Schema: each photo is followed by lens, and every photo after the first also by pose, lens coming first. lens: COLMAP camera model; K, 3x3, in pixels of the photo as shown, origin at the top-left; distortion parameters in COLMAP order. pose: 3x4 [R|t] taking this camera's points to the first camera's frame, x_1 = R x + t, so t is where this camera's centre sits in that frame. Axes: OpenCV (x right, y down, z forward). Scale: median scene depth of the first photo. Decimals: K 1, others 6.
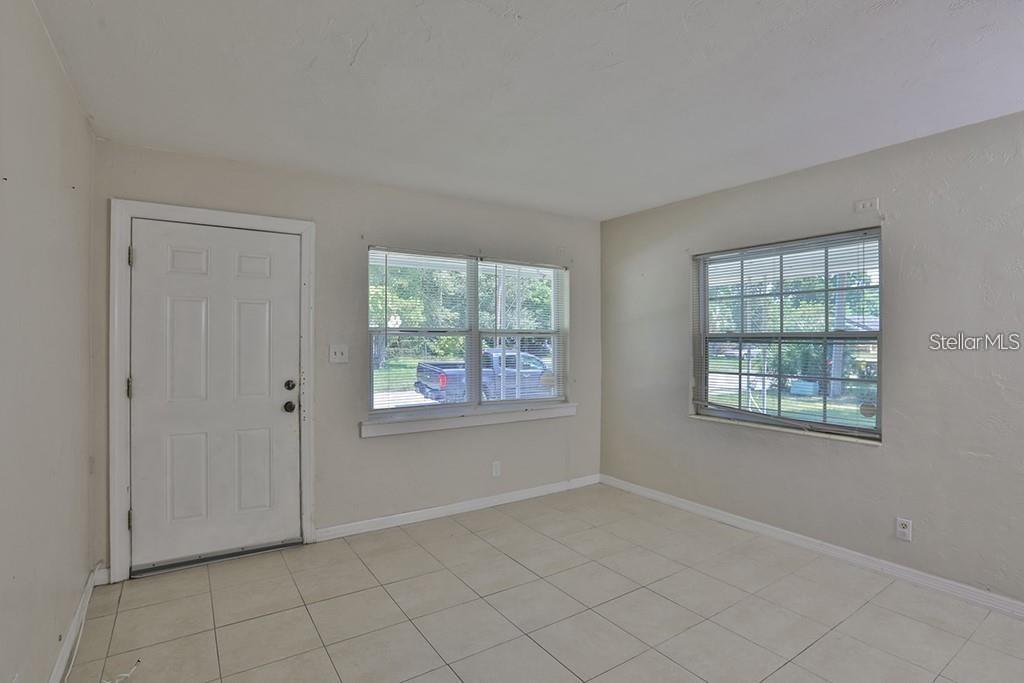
lens RADIAL K [[502.8, 0, 512.0], [0, 502.8, 341.5], [0, 0, 1]] dist [-0.027079, 0.000438]
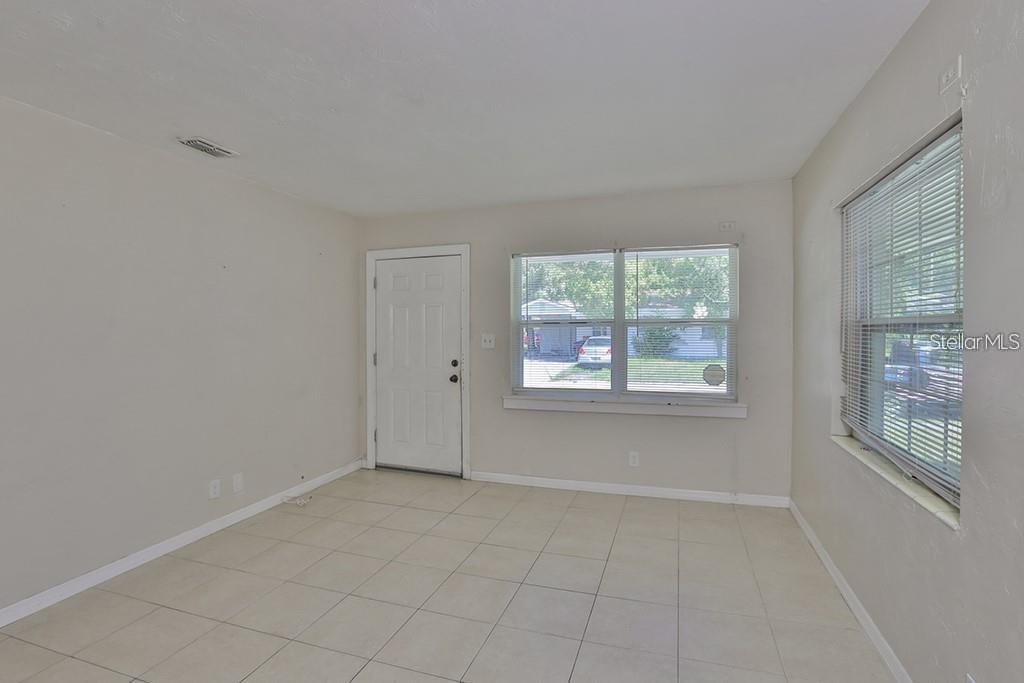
lens RADIAL K [[491.4, 0, 523.3], [0, 491.4, 340.7], [0, 0, 1]] dist [-0.056518, 0.000417]
pose [[0.624881, 0.007153, -0.780687, 0.718295], [0.001694, 0.999943, 0.010518, 0.009459], [0.780718, -0.007895, 0.624833, 0.275342]]
